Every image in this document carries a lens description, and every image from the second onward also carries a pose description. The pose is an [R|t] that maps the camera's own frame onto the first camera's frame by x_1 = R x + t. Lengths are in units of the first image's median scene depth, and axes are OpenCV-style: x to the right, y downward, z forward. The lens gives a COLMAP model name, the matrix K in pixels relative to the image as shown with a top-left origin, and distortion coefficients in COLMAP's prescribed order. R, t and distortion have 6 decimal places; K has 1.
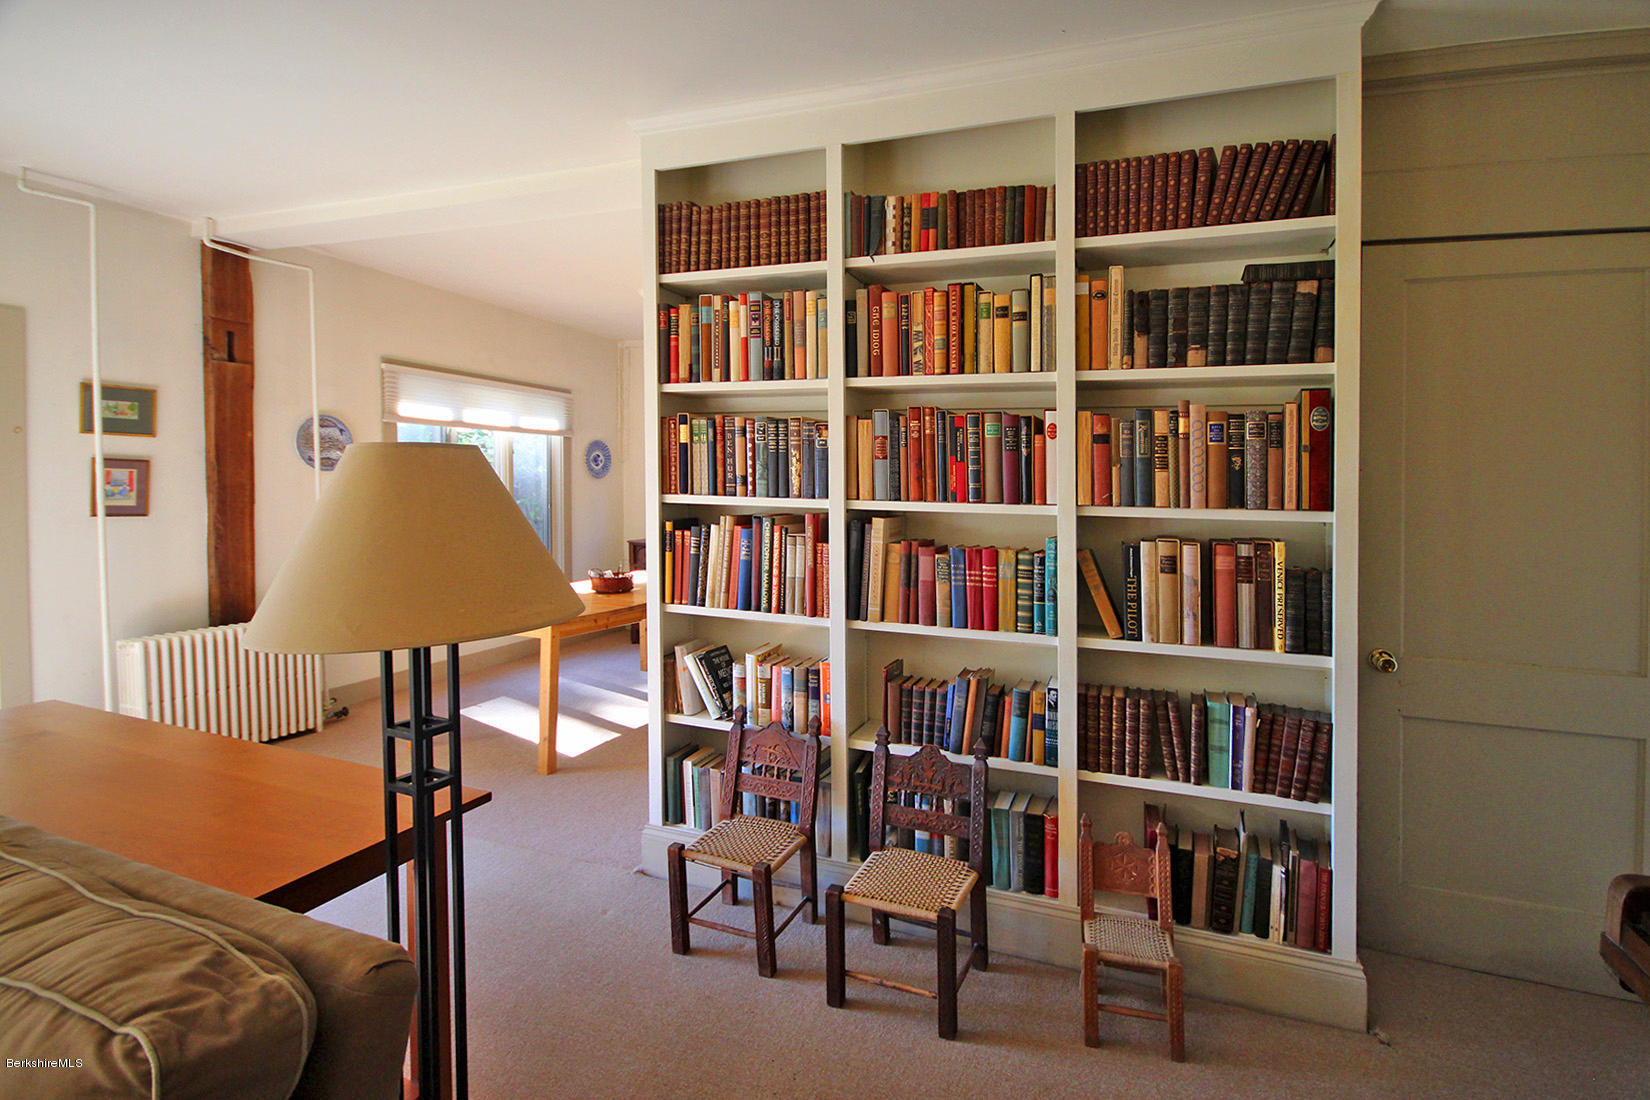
lens RADIAL K [[762.5, 0, 811.6], [0, 762.5, 514.7], [0, 0, 1]] dist [0.004275, -0.005765]
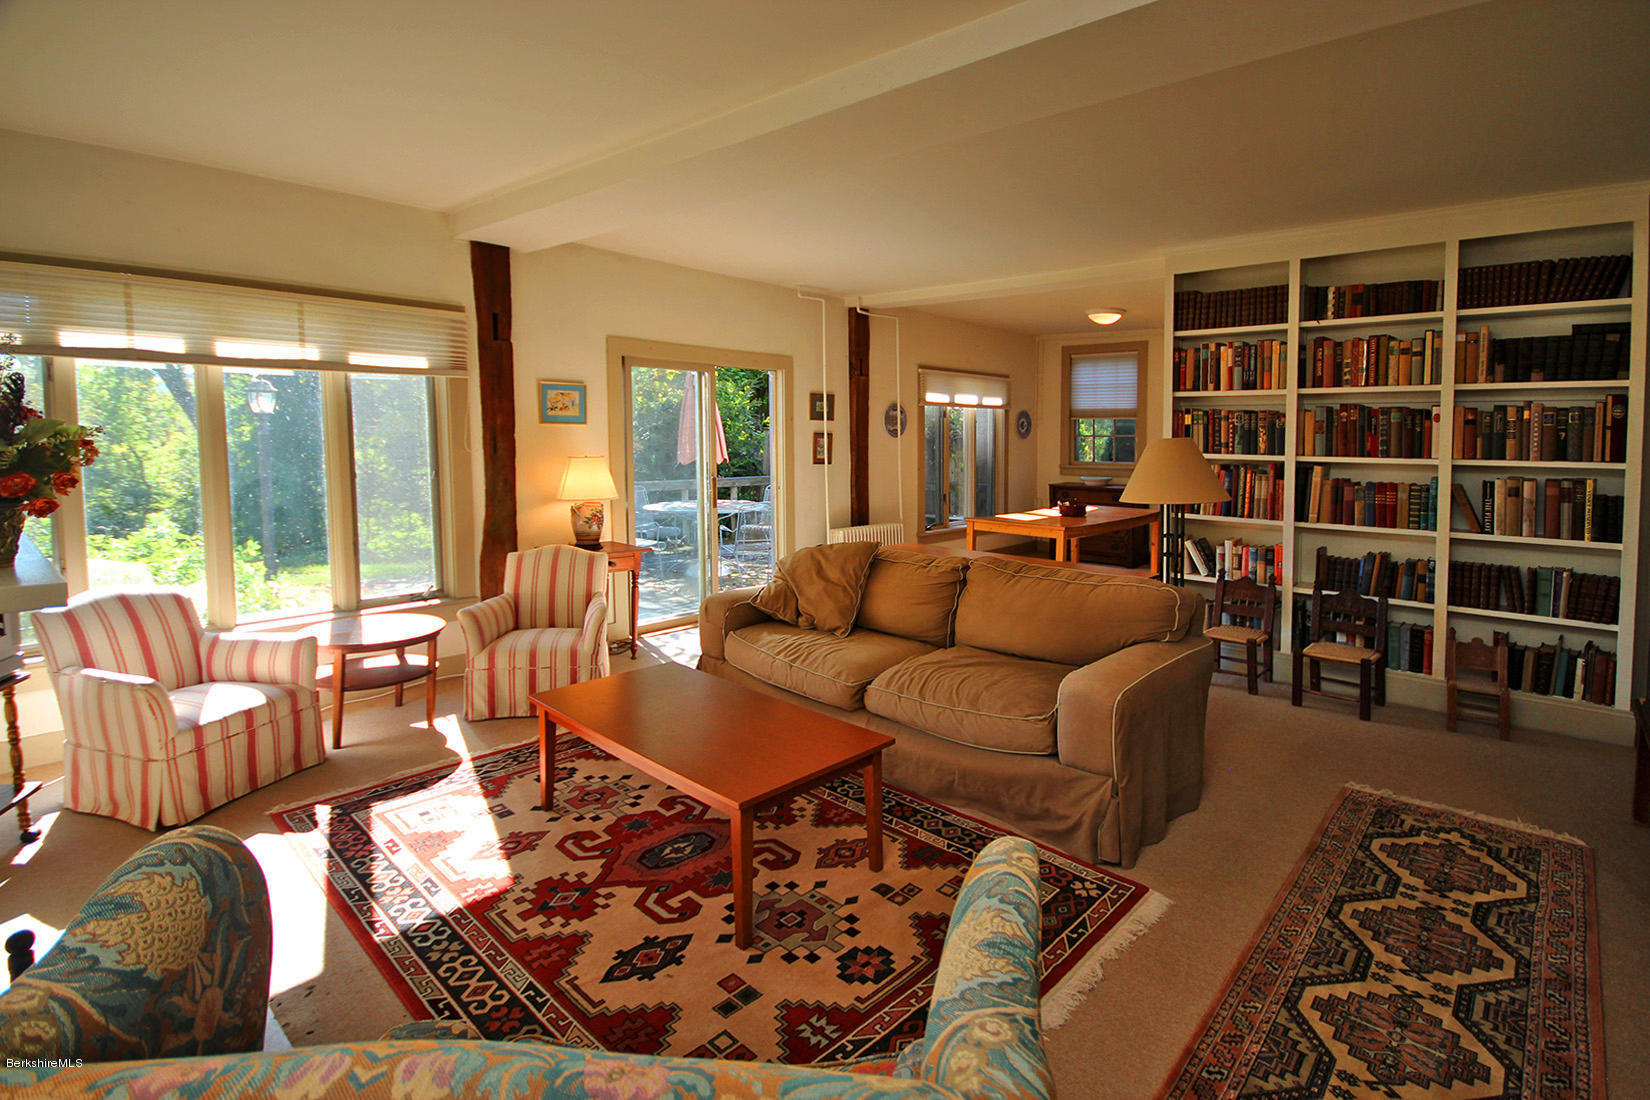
lens RADIAL K [[762.5, 0, 808.8], [0, 762.5, 495.5], [0, 0, 1]] dist [0.004275, -0.005765]
pose [[0.925595, 0.020983, -0.377934, -0.361149], [-0.008323, 0.999349, 0.035102, 0.022161], [0.378425, -0.029345, 0.925167, -1.191435]]
